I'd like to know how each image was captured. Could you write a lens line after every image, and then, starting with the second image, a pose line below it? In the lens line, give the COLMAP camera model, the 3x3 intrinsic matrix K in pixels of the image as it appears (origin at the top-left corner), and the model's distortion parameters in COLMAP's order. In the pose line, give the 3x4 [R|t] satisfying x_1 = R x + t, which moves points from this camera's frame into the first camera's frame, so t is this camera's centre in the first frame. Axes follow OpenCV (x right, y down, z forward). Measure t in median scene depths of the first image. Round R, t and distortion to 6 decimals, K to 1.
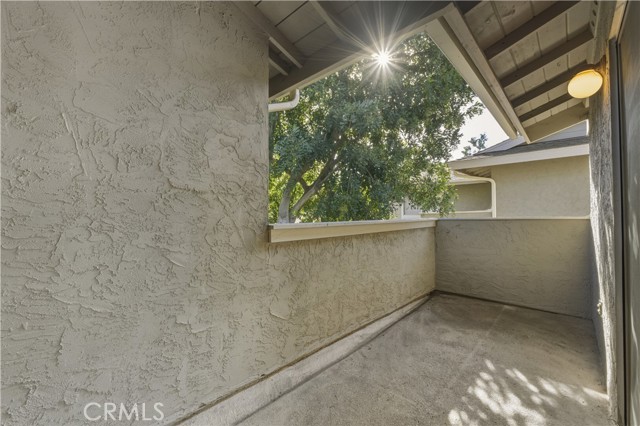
lens RADIAL K [[269.2, 0, 319.6], [0, 269.2, 212.2], [0, 0, 1]] dist [-0.019645, -0.000143]
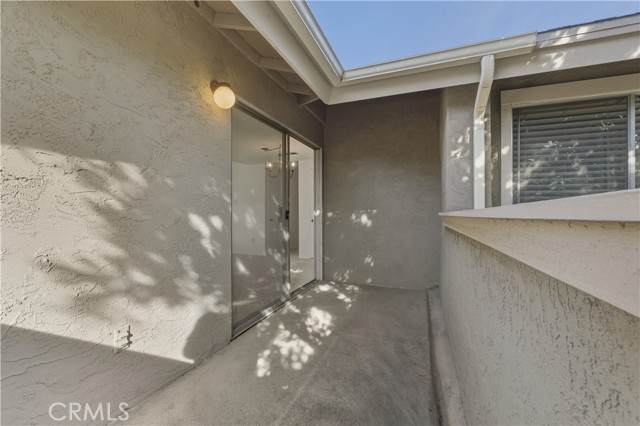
lens RADIAL K [[269.2, 0, 318.9], [0, 269.2, 212.5], [0, 0, 1]] dist [-0.019645, -0.000143]
pose [[-0.927231, 0.007992, -0.374404, 1.002246], [0.010151, 0.999941, -0.003794, 0.038680], [0.374352, -0.007318, -0.927258, 2.146521]]
